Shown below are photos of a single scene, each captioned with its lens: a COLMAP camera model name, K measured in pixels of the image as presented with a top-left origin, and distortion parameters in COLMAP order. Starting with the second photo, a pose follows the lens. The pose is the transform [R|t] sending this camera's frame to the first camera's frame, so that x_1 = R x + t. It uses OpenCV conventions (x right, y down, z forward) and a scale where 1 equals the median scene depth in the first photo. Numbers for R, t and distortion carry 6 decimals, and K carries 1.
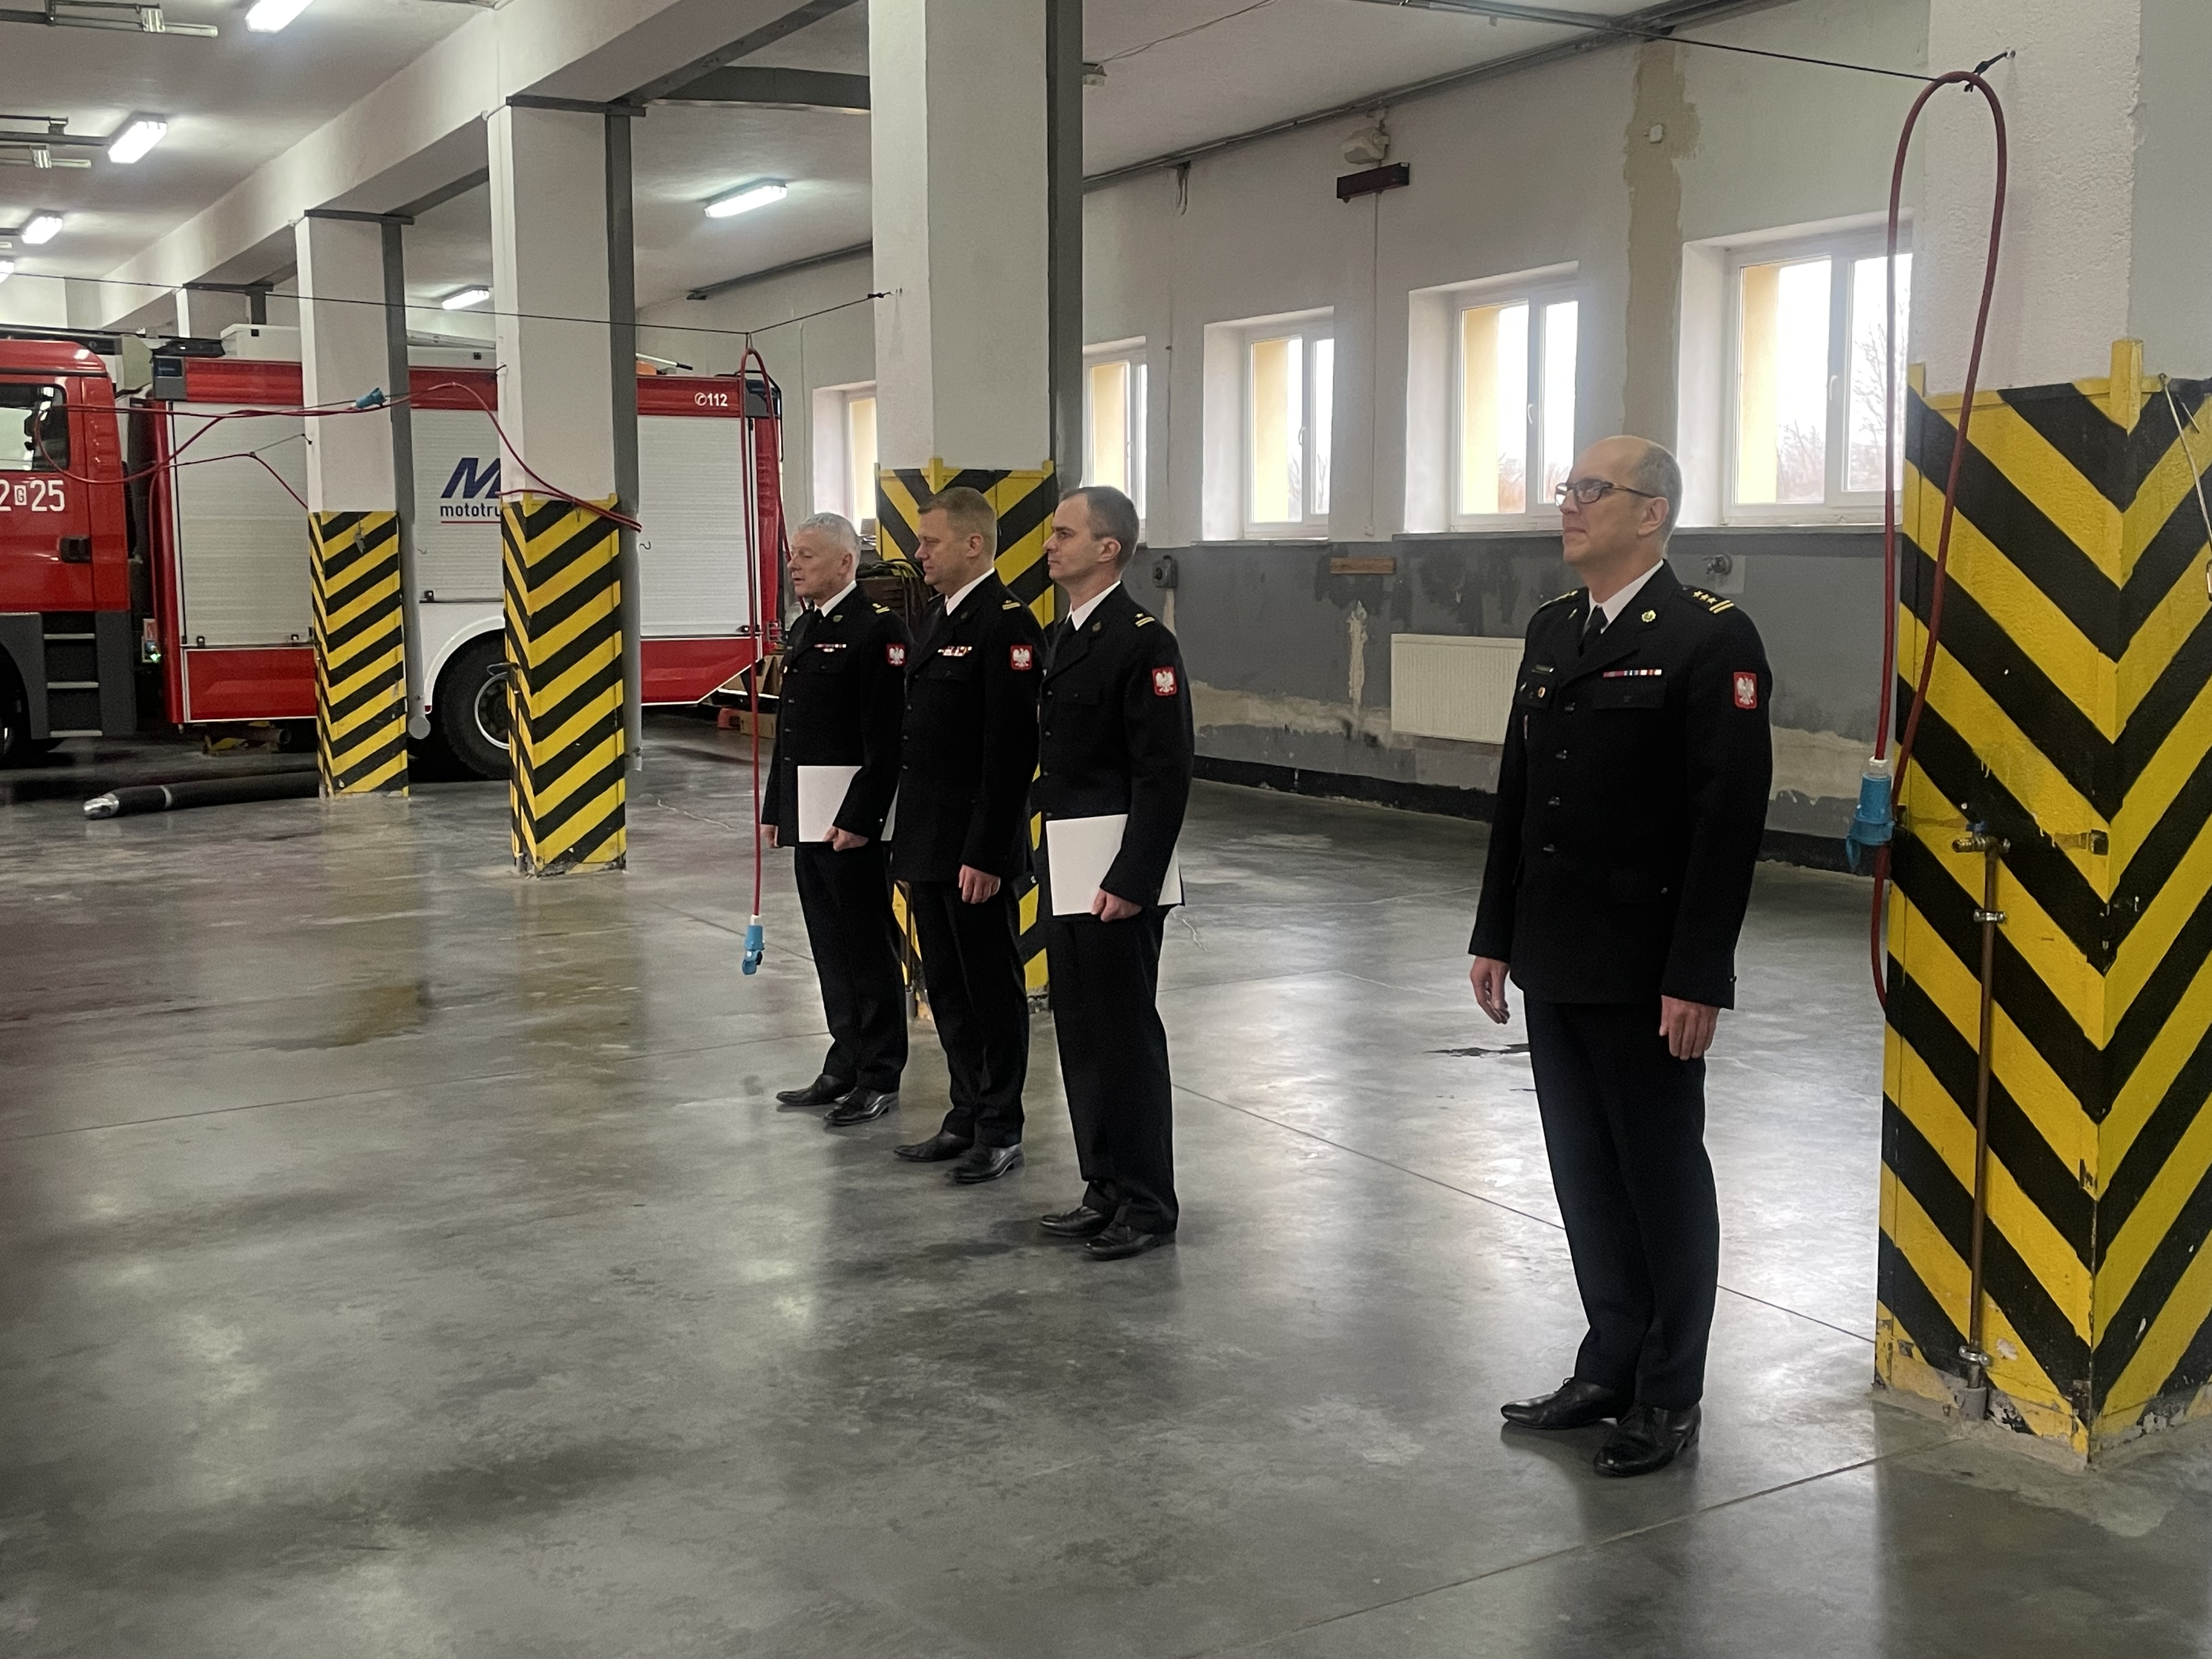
lens RADIAL K [[2267.0, 0, 1112.3], [0, 2267.0, 827.0], [0, 0, 1]] dist [0.012468, -0.001010]
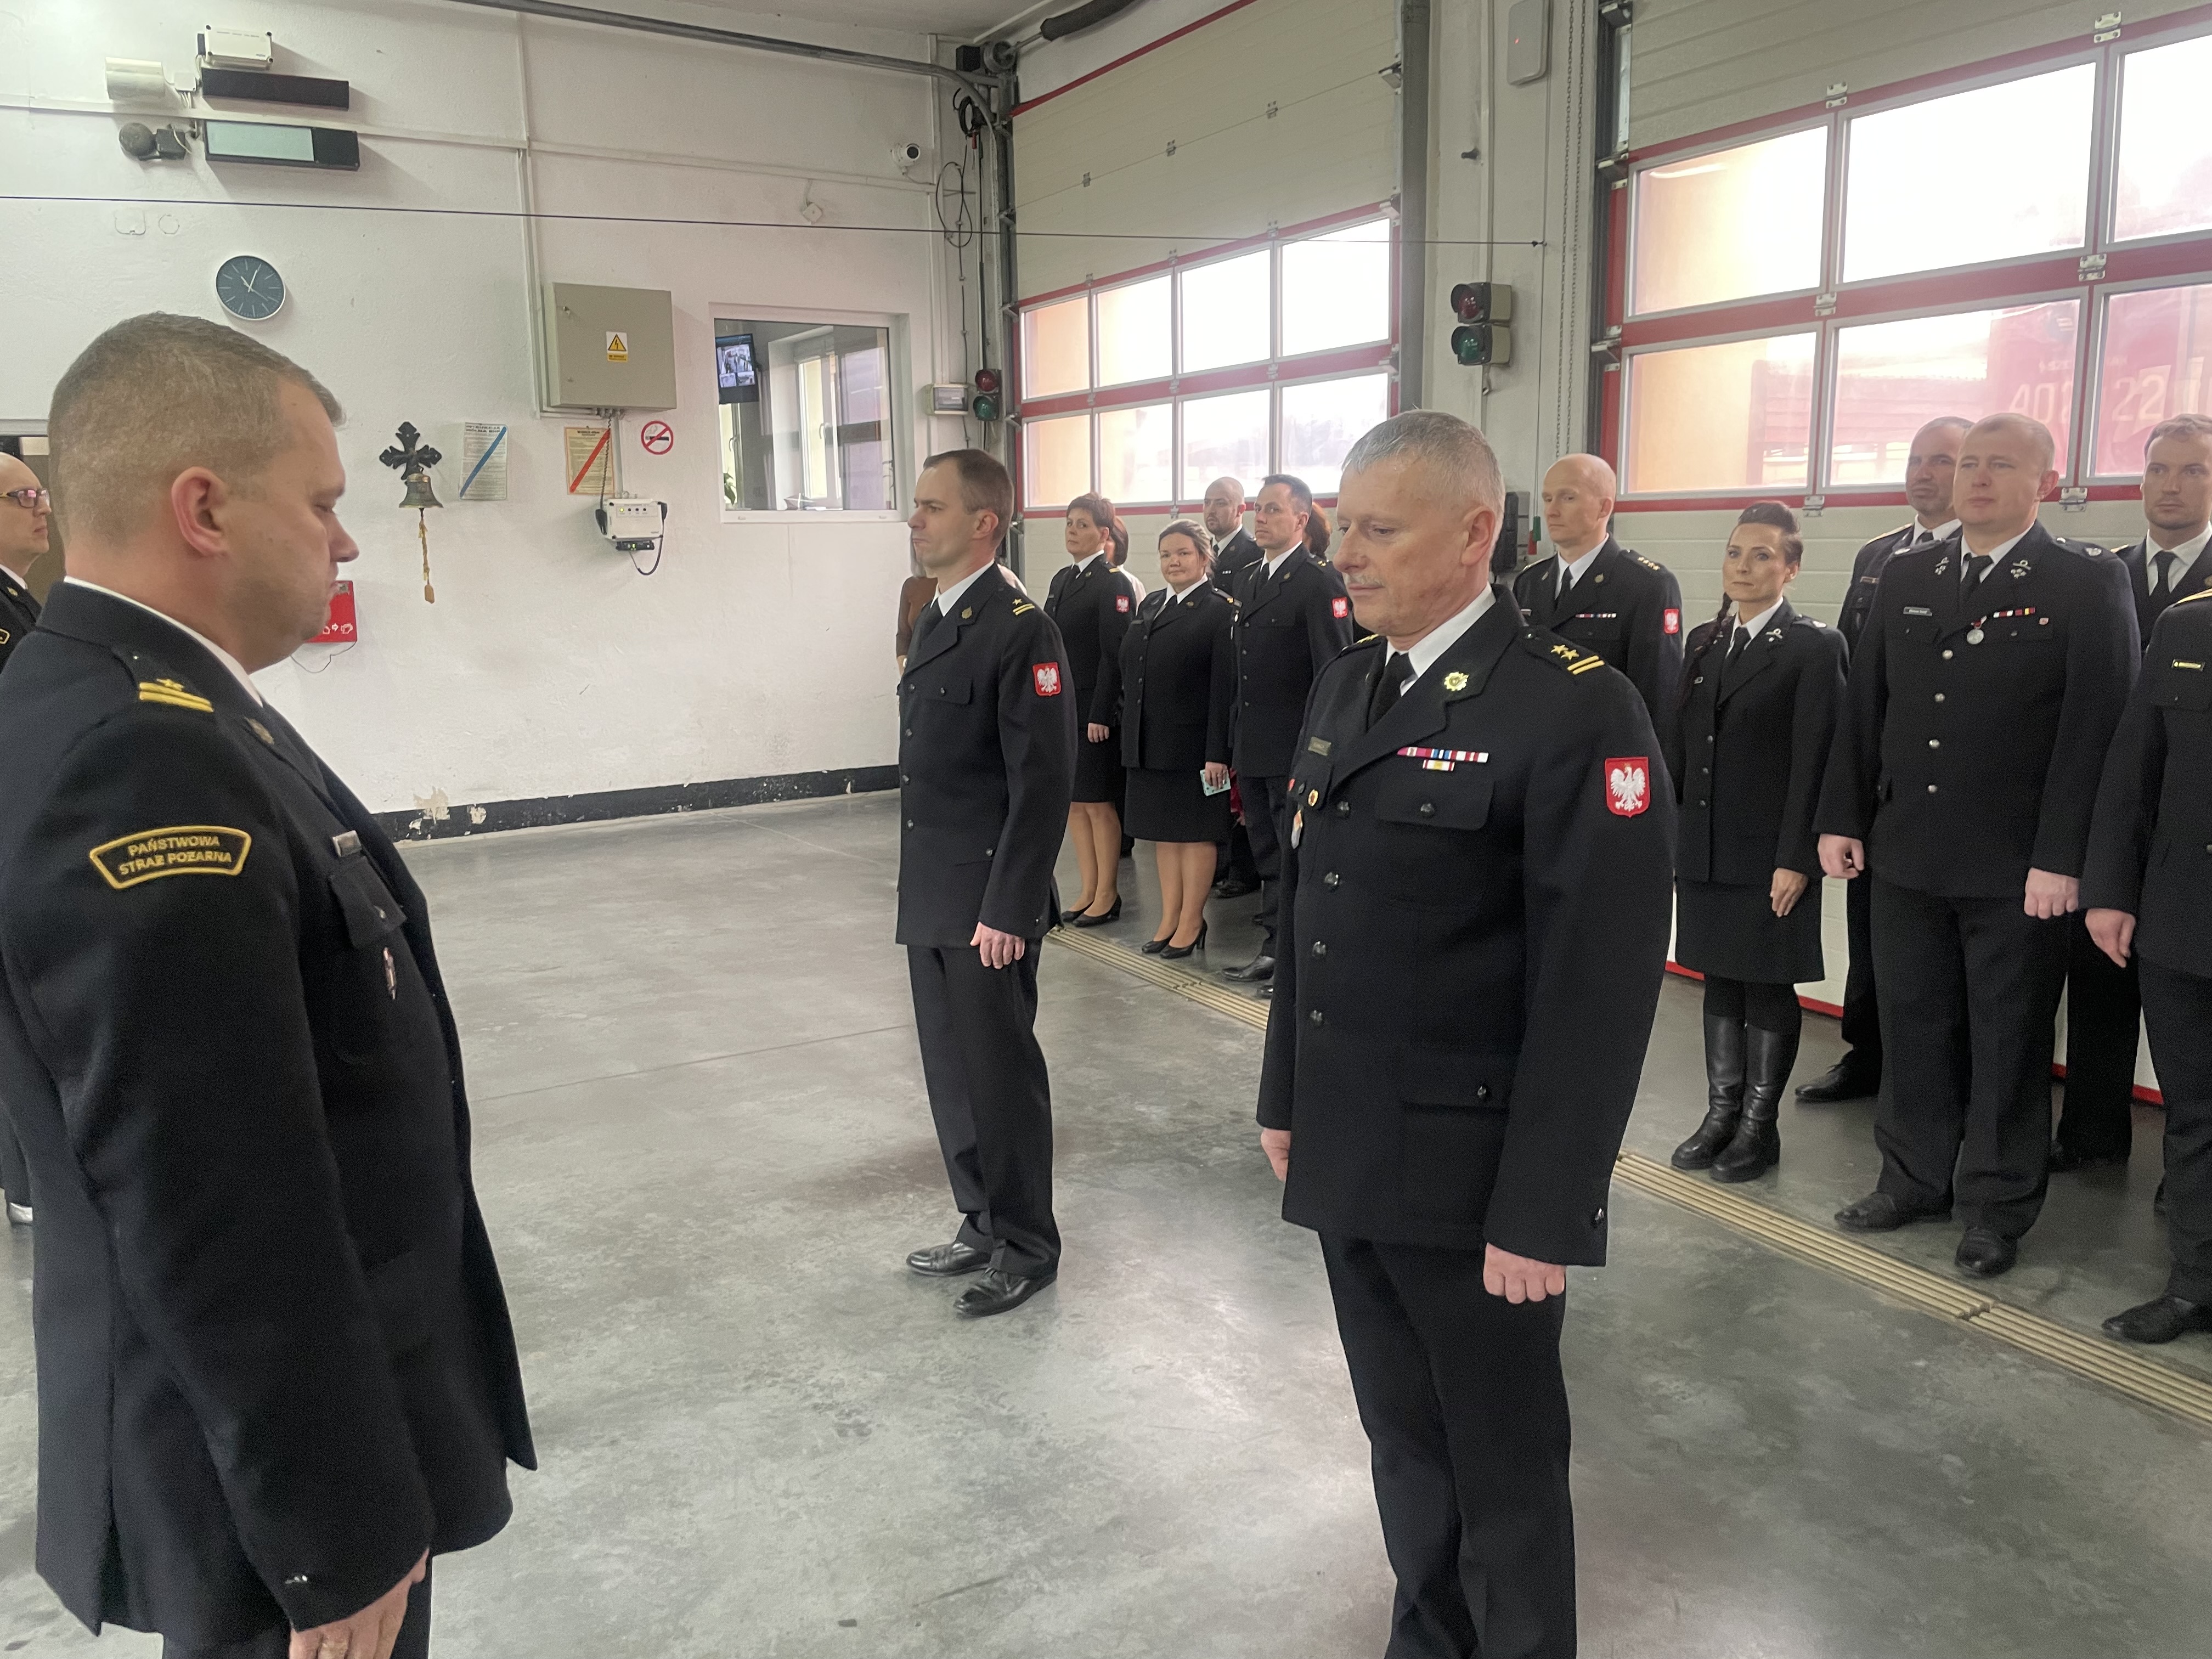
lens RADIAL K [[1689.6, 0, 1133.9], [0, 1689.6, 813.8], [0, 0, 1]] dist [0.103830, -0.141139]
pose [[-0.999746, 0.021985, -0.004934, -0.324317], [0.019634, 0.957468, 0.287870, -0.190680], [0.011053, 0.287700, -0.957657, 1.555453]]
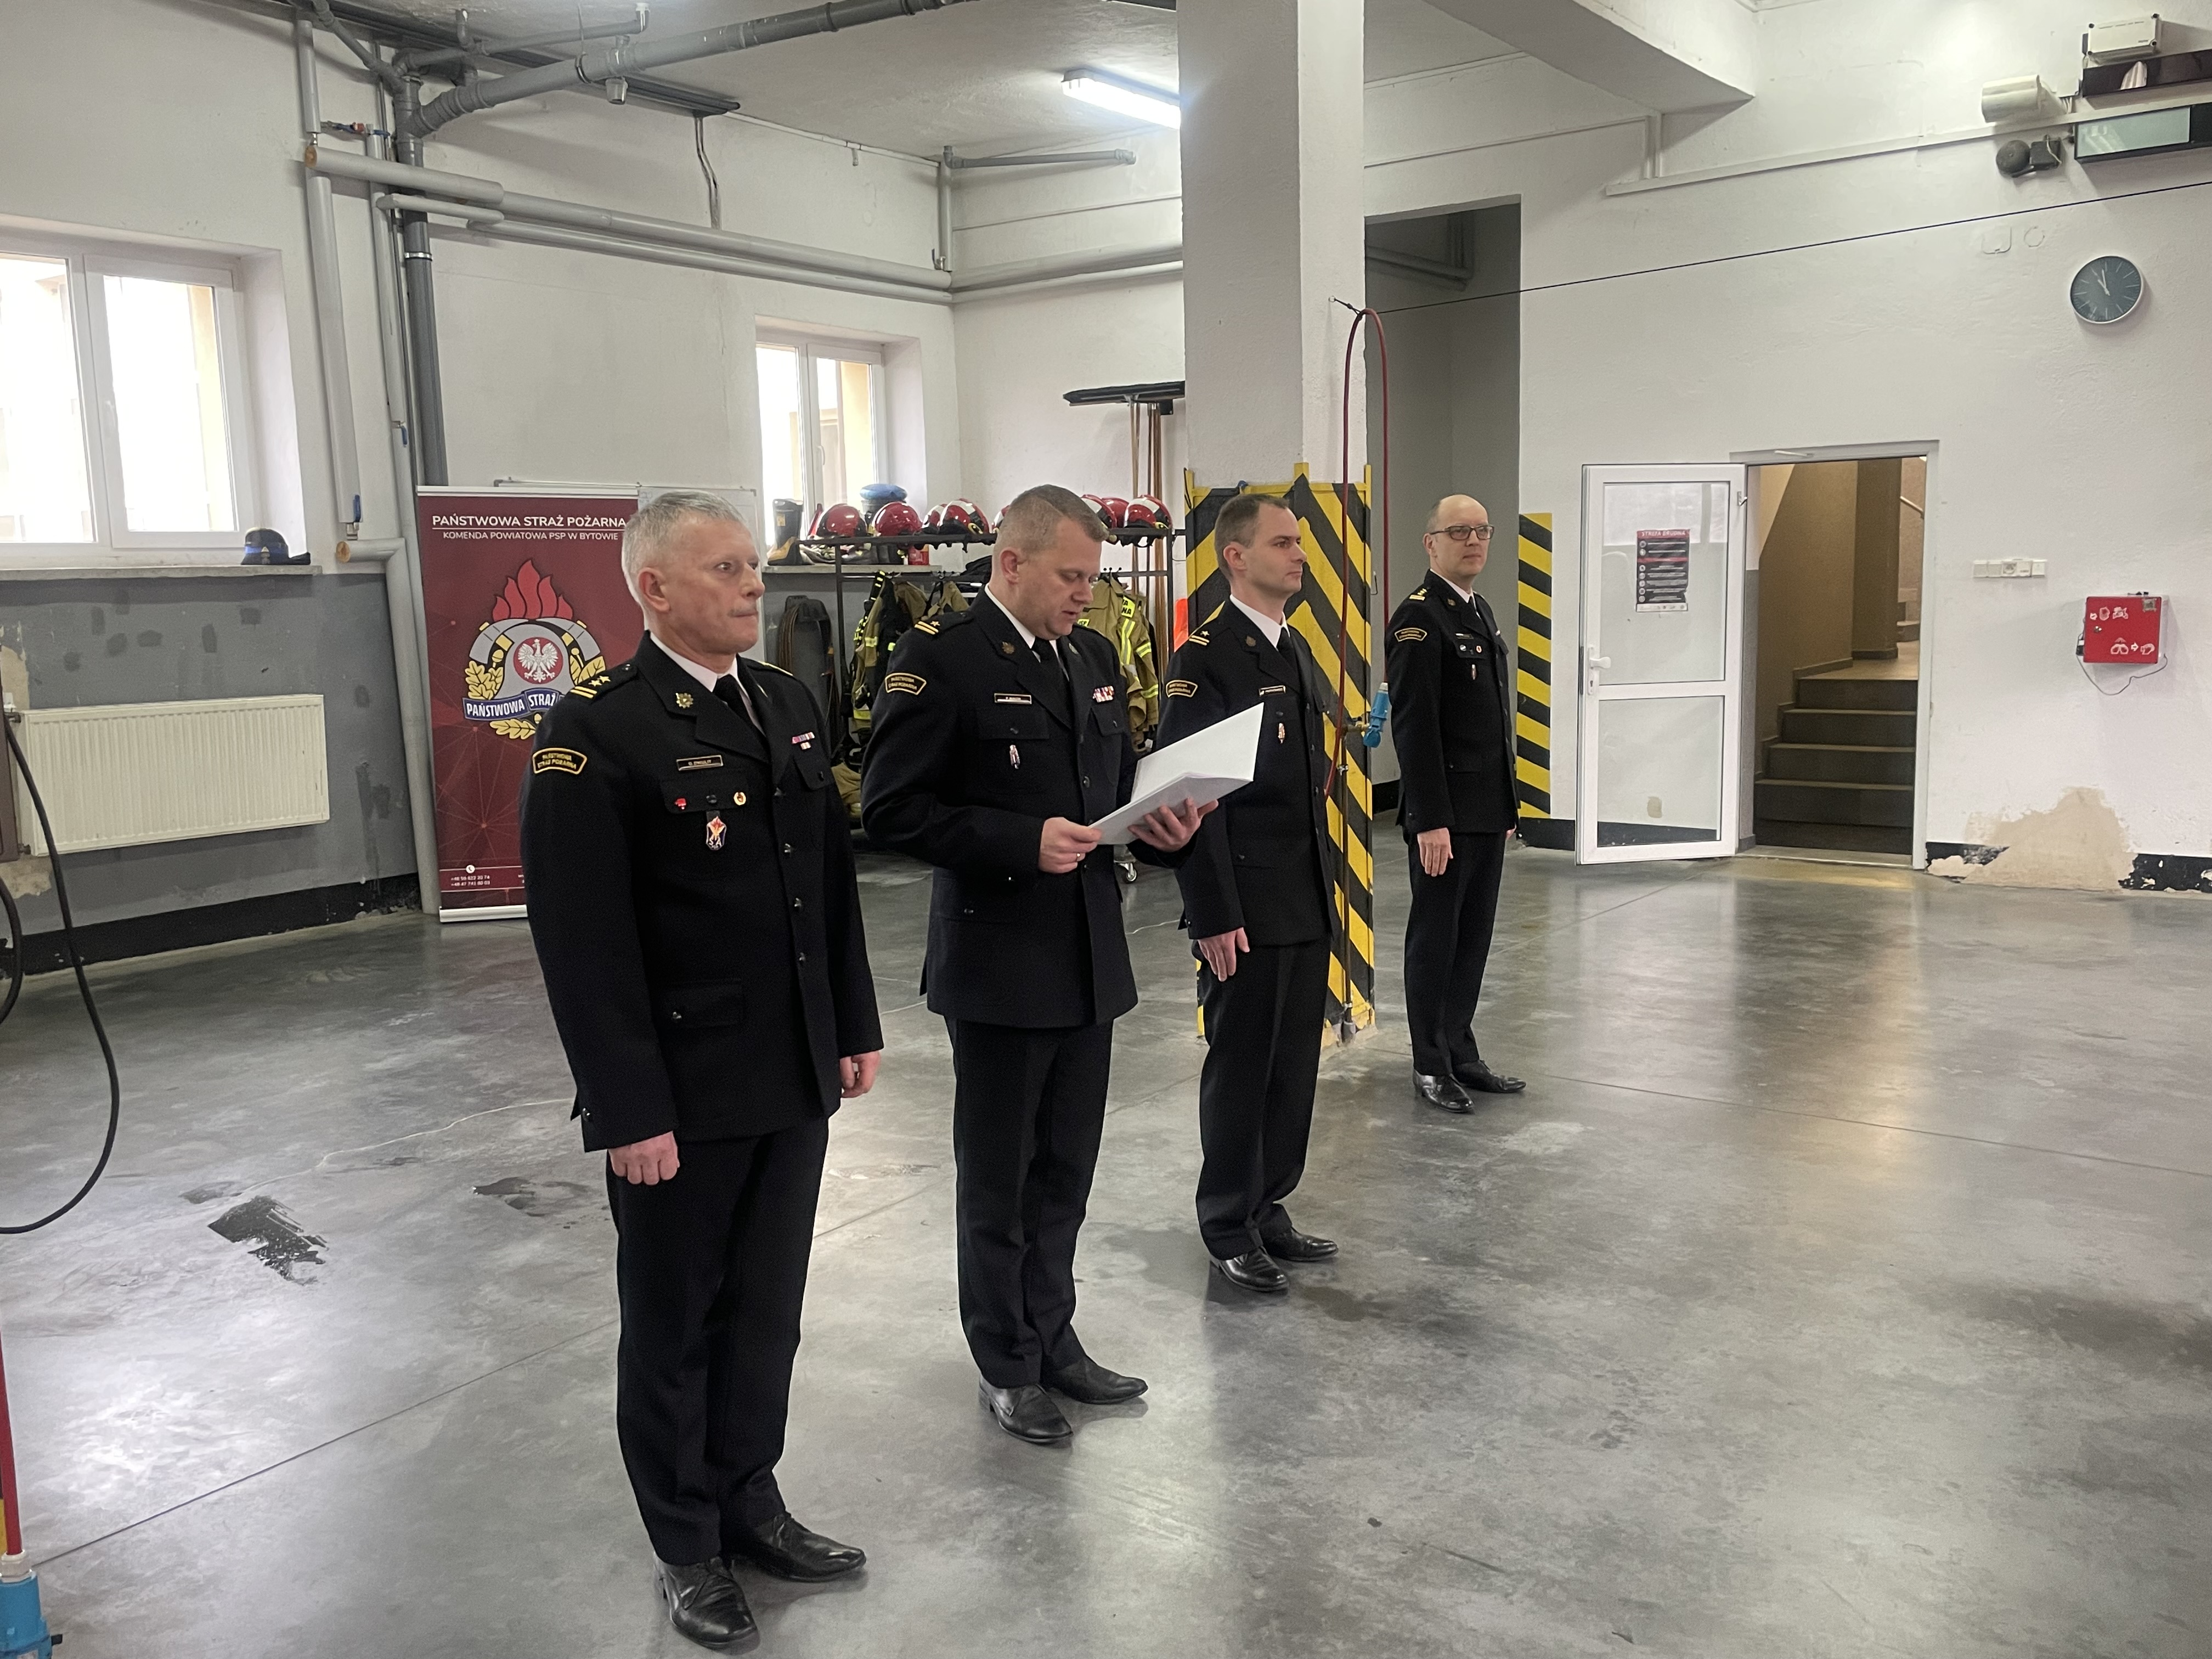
lens RADIAL K [[1906.7, 0, 1106.8], [0, 1906.7, 830.0], [0, 0, 1]] dist [0.070680, -0.095047]
pose [[-0.394369, -0.107881, 0.912598, -0.771042], [0.136622, 0.975166, 0.174317, -0.167400], [-0.908739, 0.193427, -0.369836, 1.409883]]
